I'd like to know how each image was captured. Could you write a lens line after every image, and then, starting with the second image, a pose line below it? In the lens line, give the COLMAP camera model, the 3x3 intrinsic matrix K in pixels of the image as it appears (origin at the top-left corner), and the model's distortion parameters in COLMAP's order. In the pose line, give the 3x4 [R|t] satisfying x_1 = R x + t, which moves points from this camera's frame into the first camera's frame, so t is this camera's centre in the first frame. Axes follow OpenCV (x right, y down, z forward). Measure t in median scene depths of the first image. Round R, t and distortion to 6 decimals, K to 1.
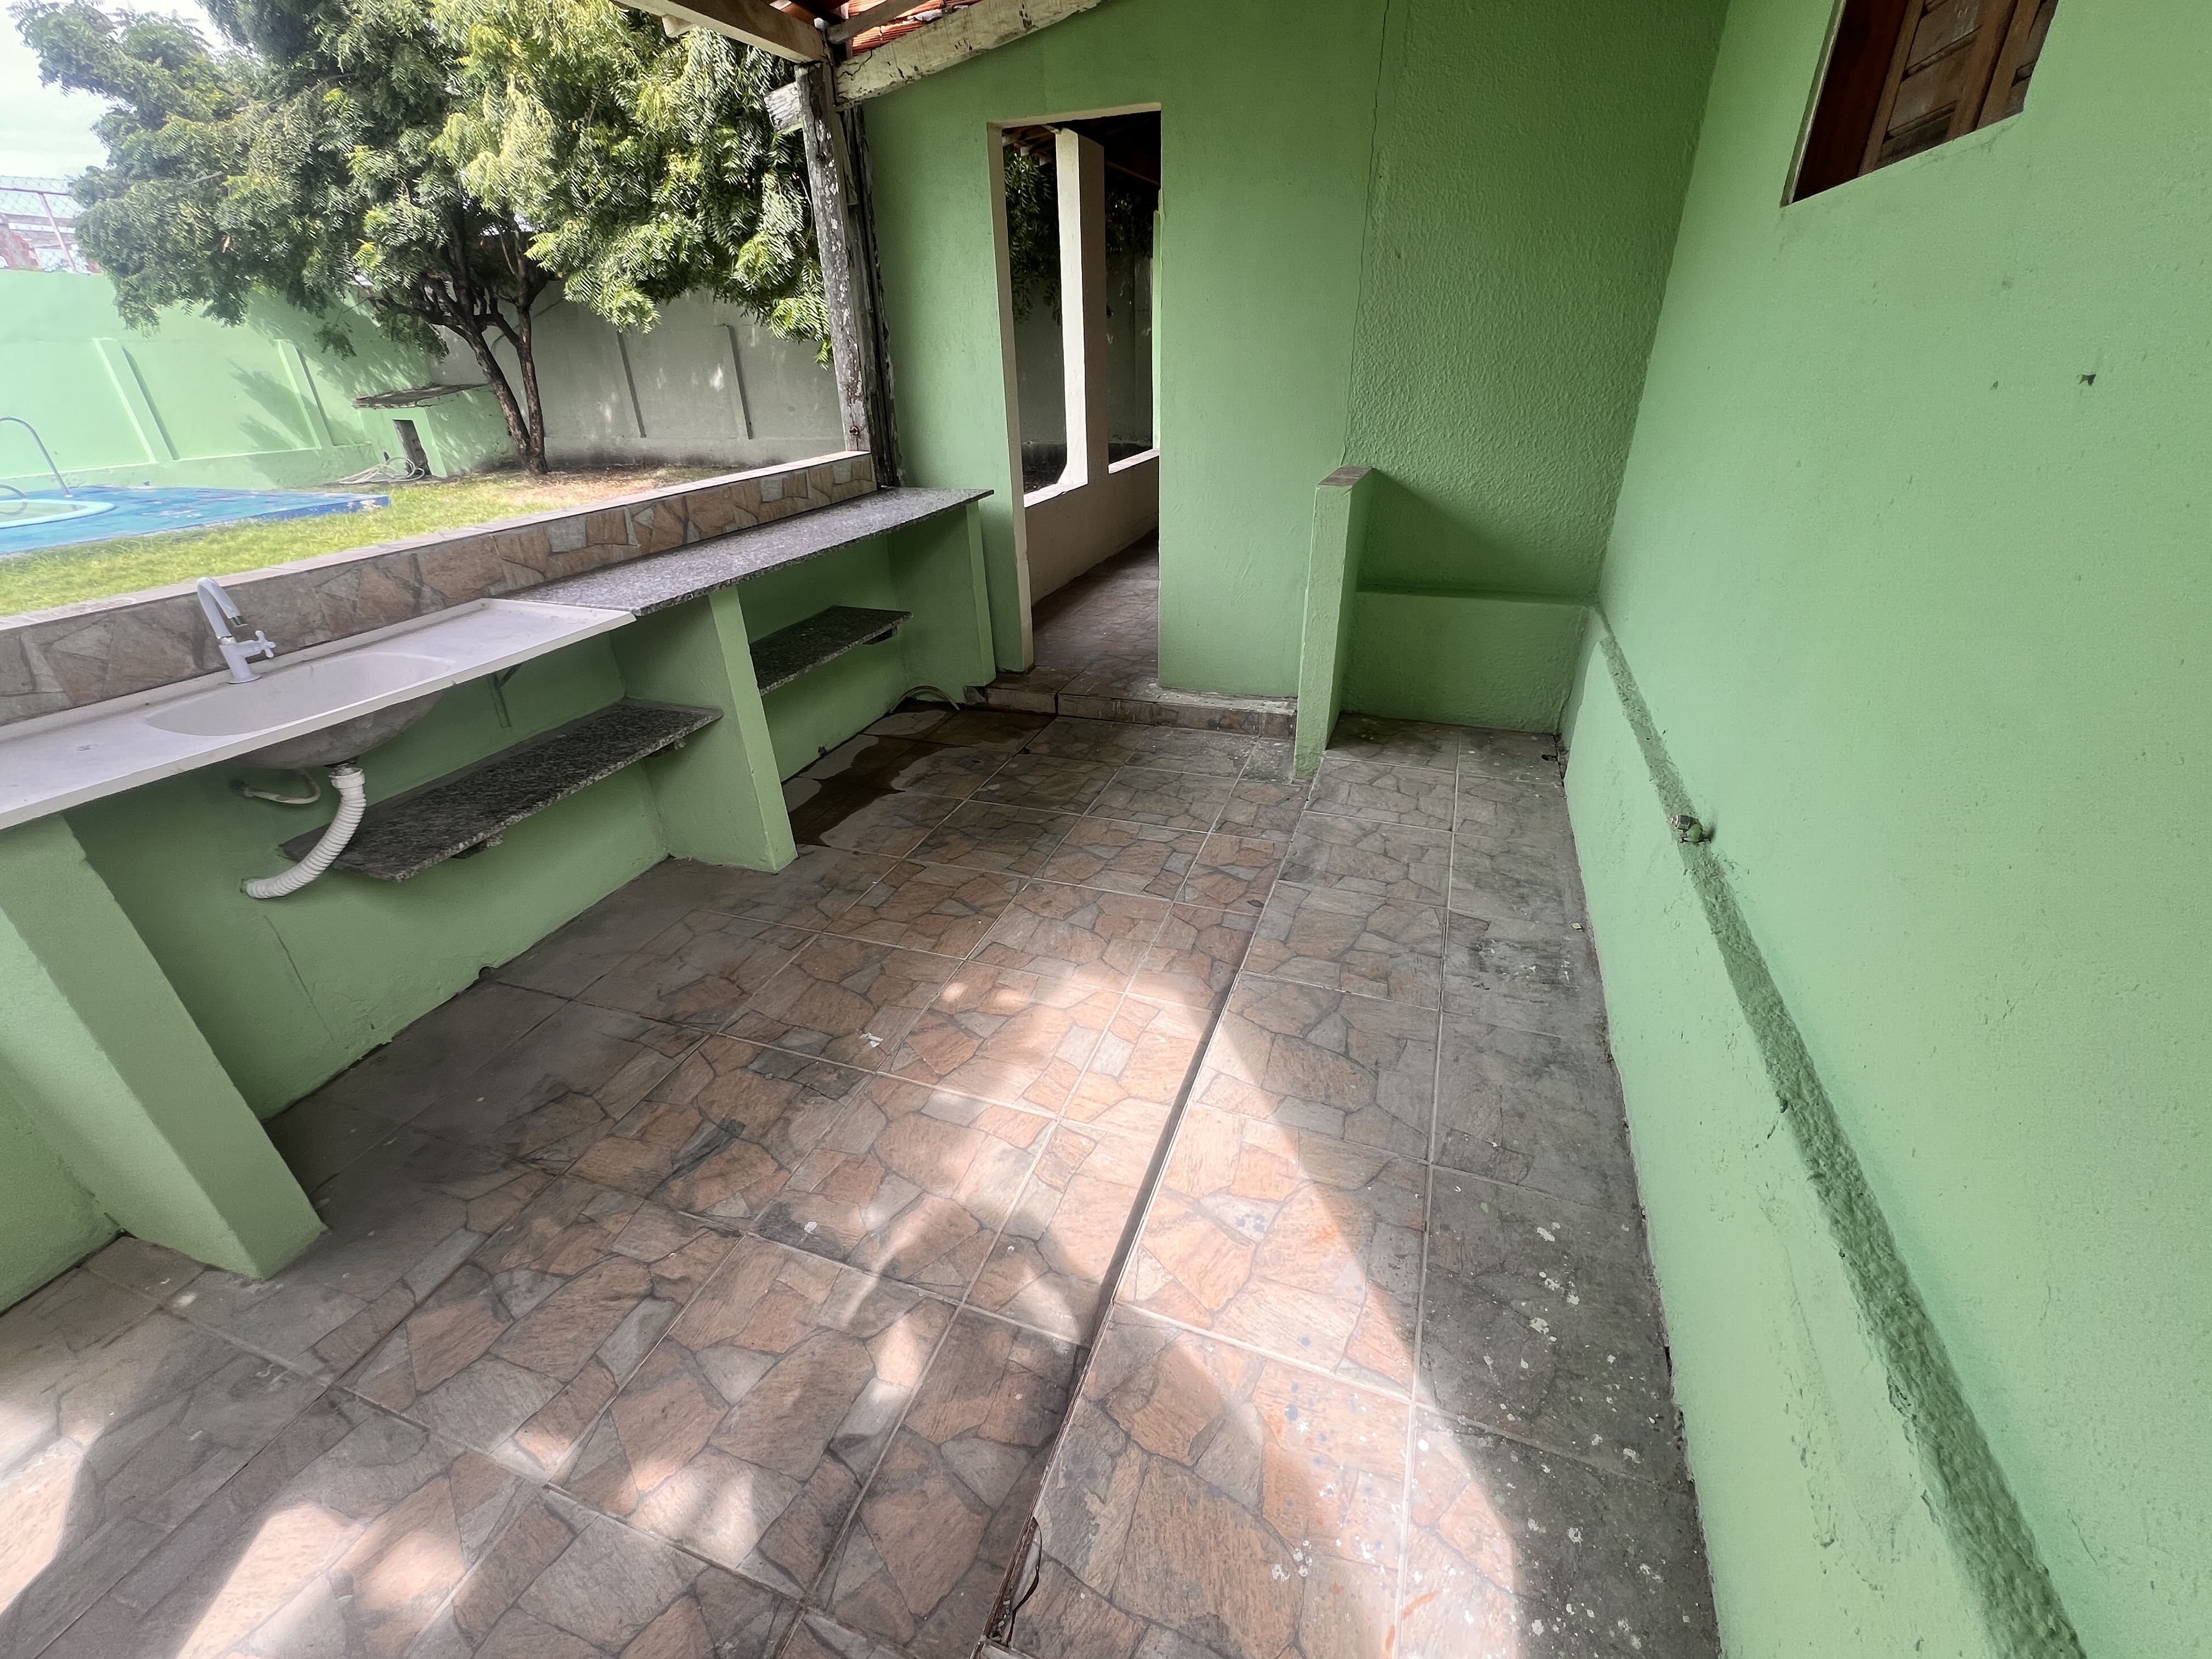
lens RADIAL K [[922.9, 0, 1103.6], [0, 922.9, 831.1], [0, 0, 1]] dist [-0.002672, 0.000722]
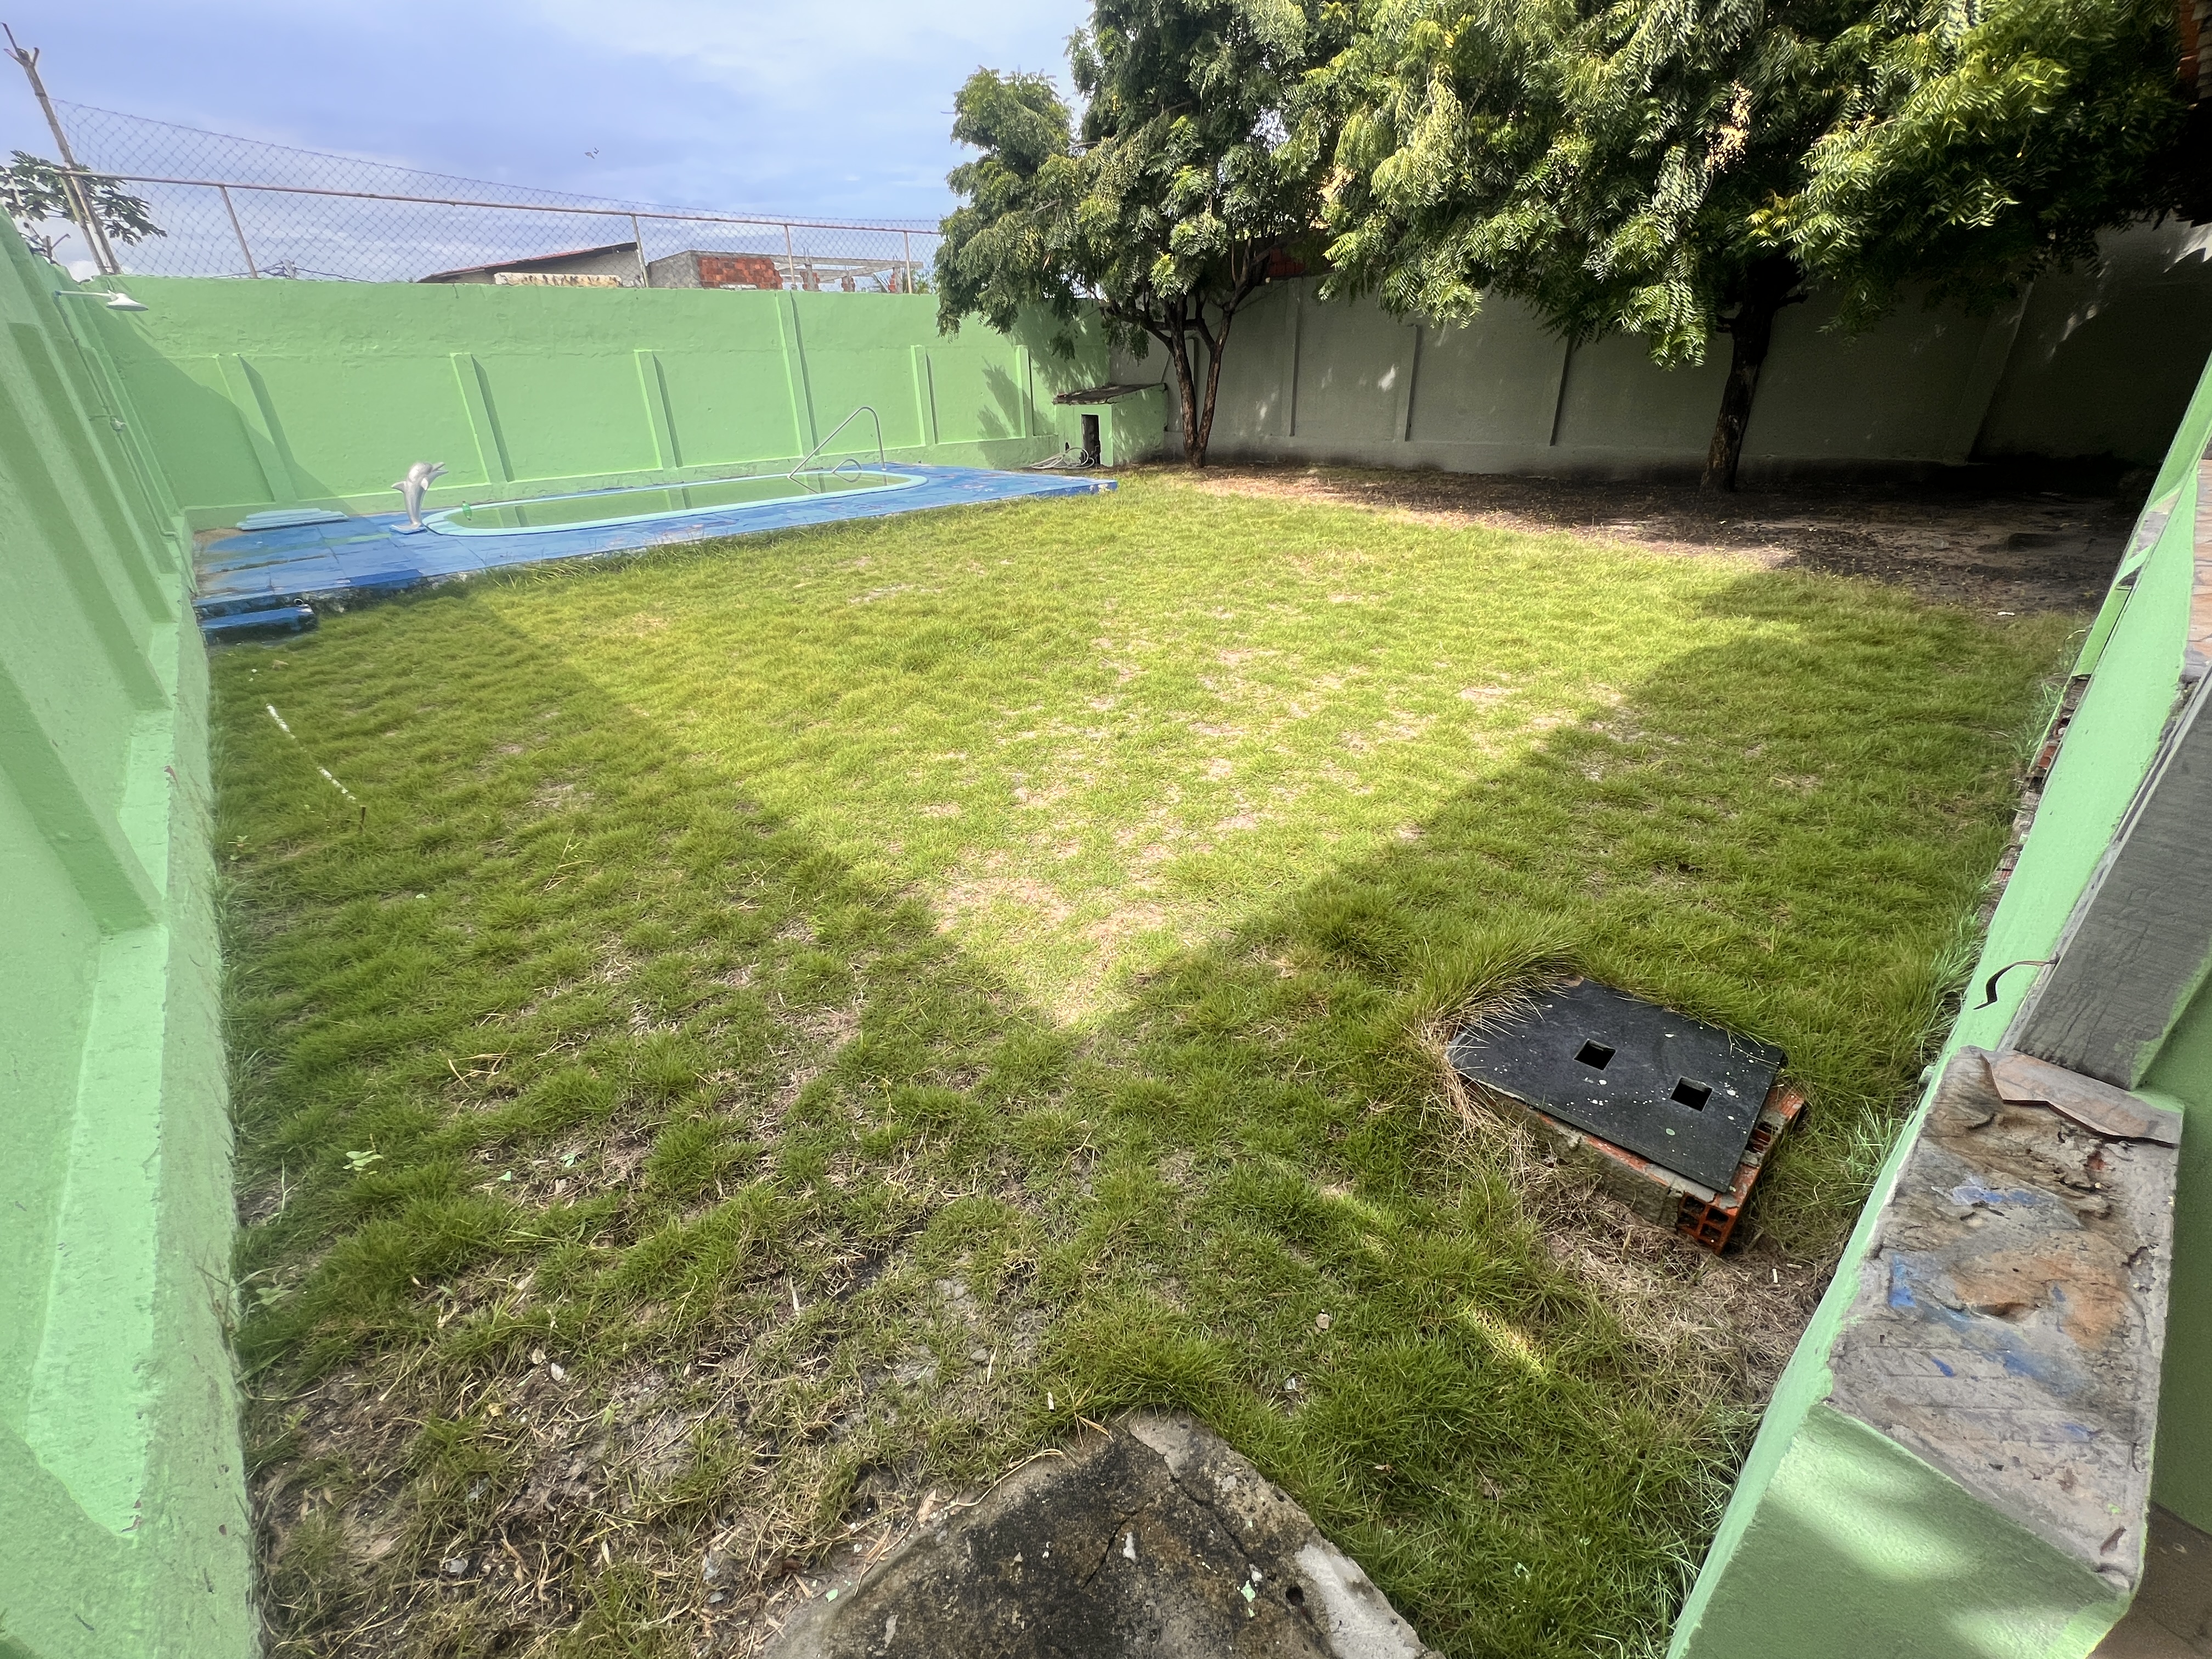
lens RADIAL K [[922.9, 0, 1082.2], [0, 922.9, 820.3], [0, 0, 1]] dist [-0.002672, 0.000722]
pose [[0.881032, 0.206376, -0.425667, -0.270182], [-0.212311, 0.976609, 0.034055, 0.007521], [0.422738, 0.060370, 0.904239, -0.001205]]
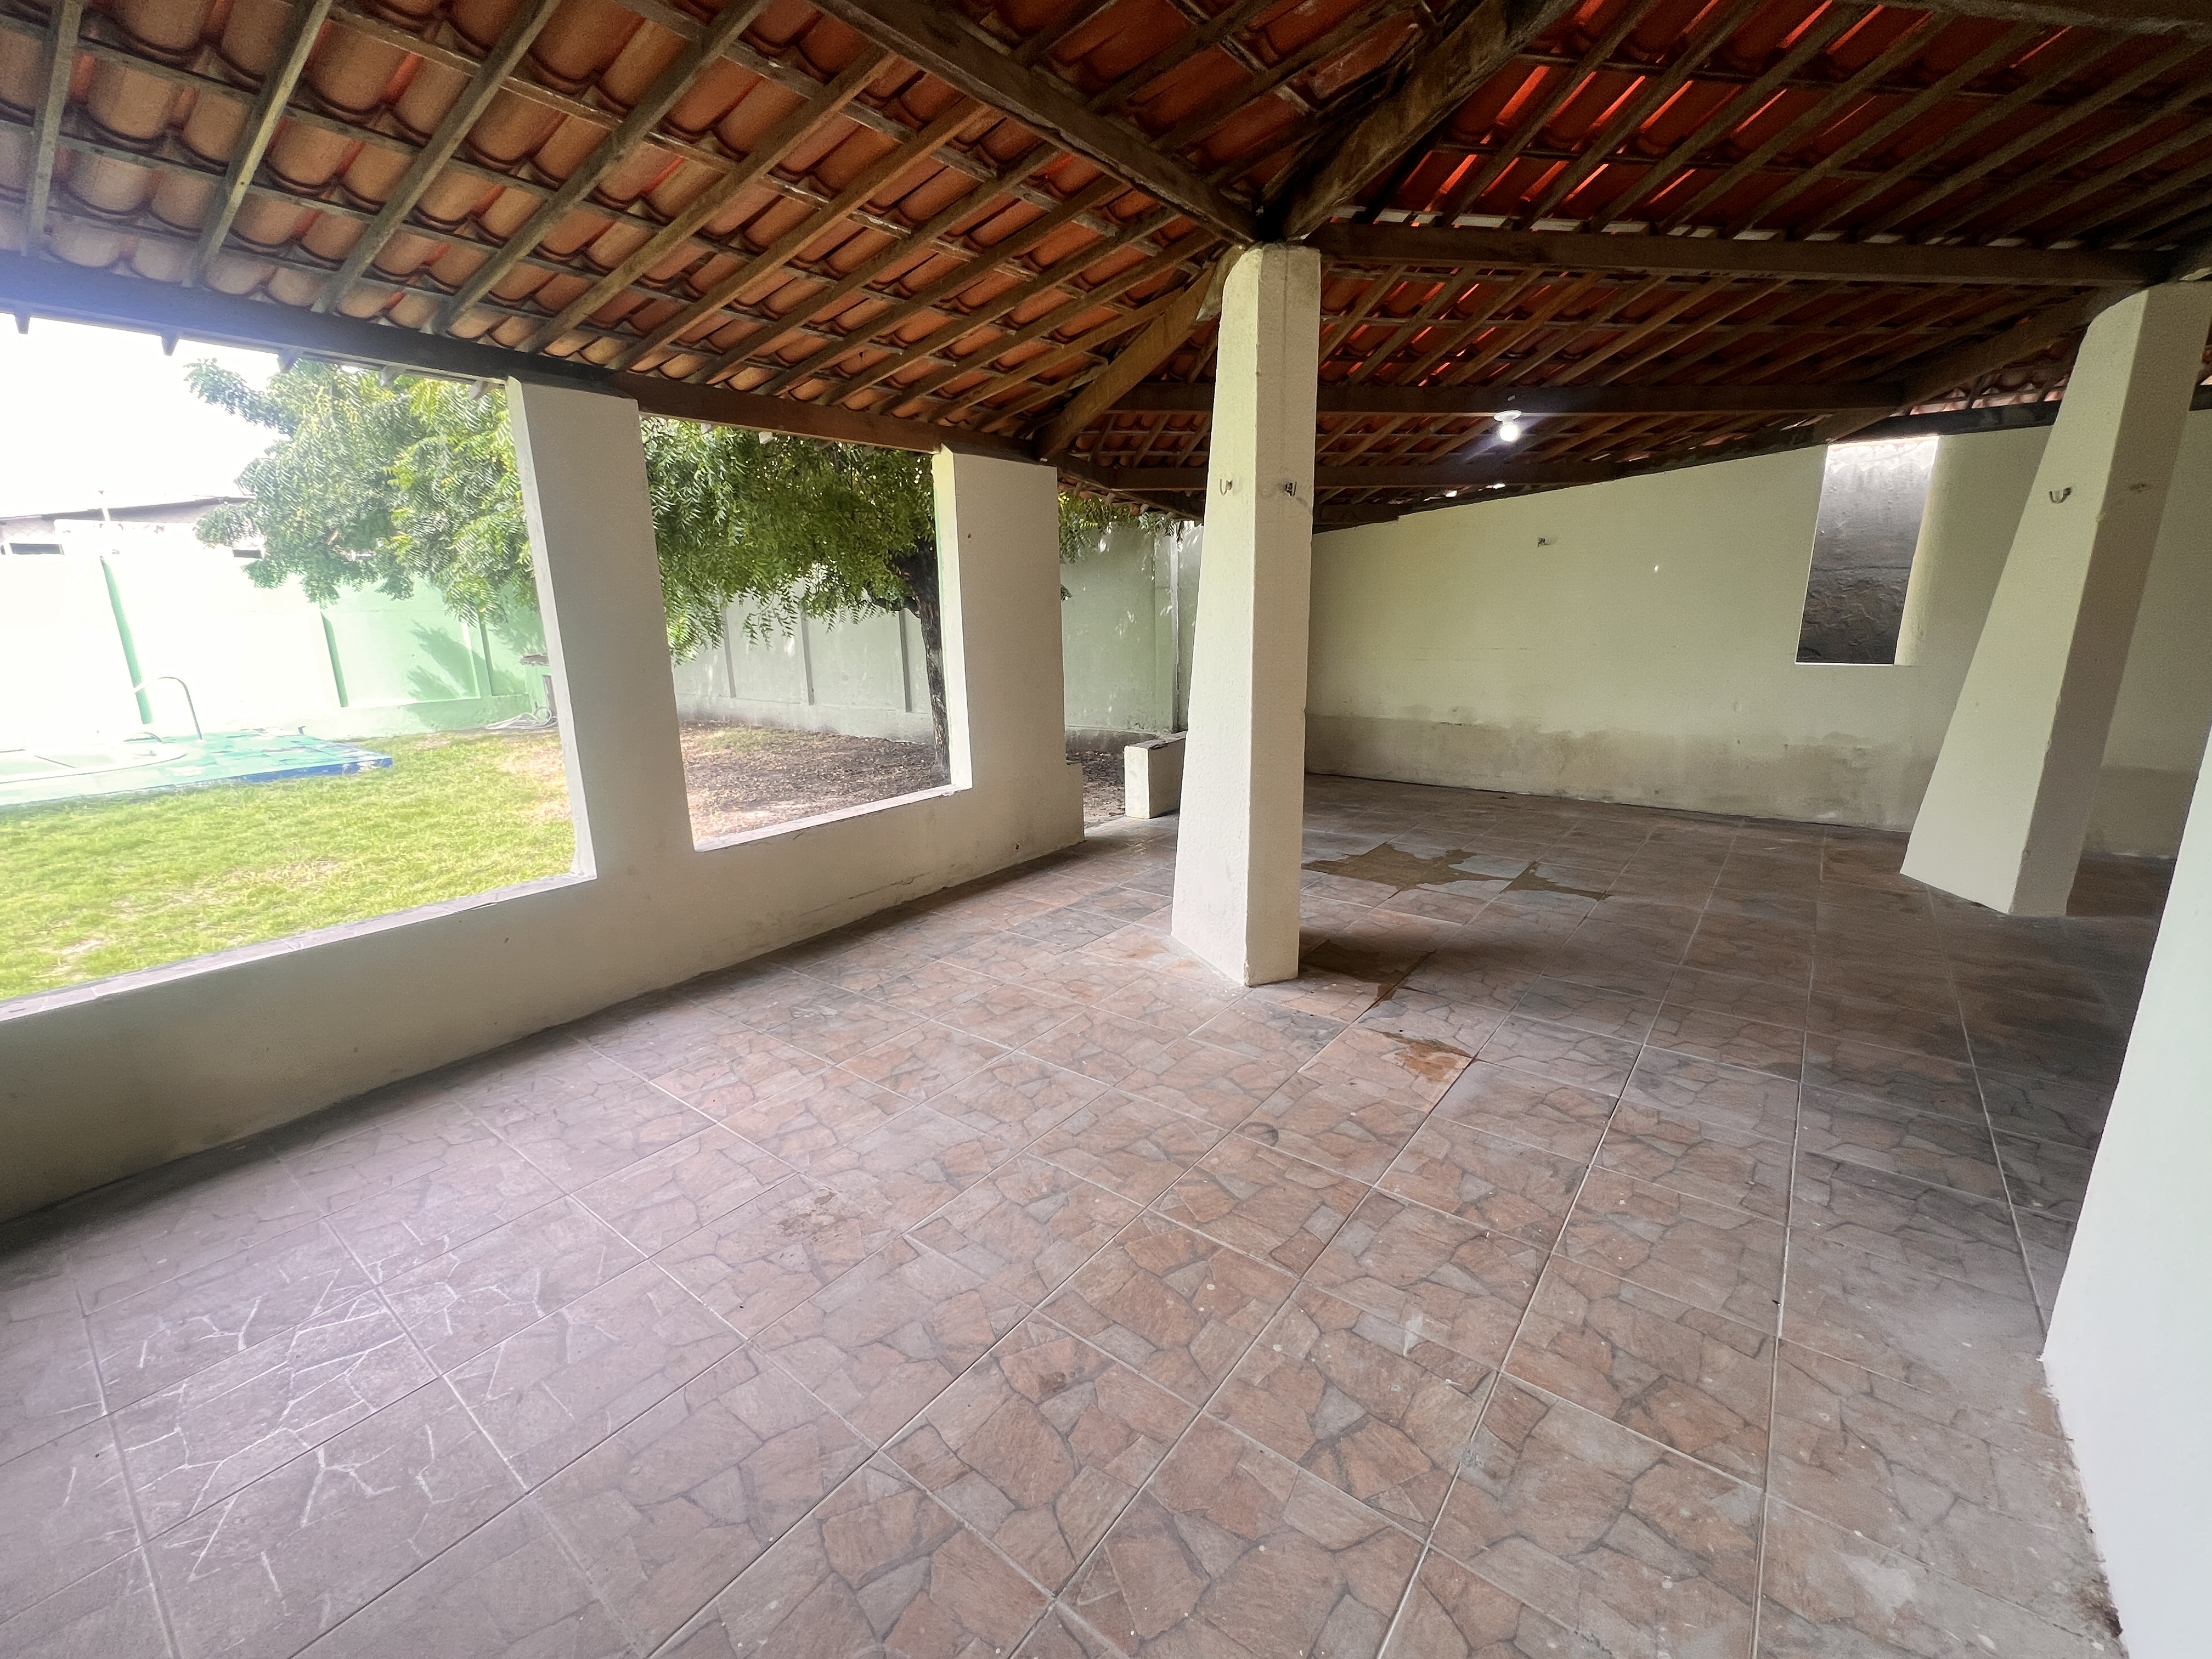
lens RADIAL K [[922.9, 0, 1100.9], [0, 922.9, 829.3], [0, 0, 1]] dist [-0.002672, 0.000722]
pose [[0.951110, 0.077773, -0.298900, 0.298678], [-0.144928, 0.966997, -0.209554, -0.200159], [0.272738, 0.242628, 0.930992, 0.306286]]
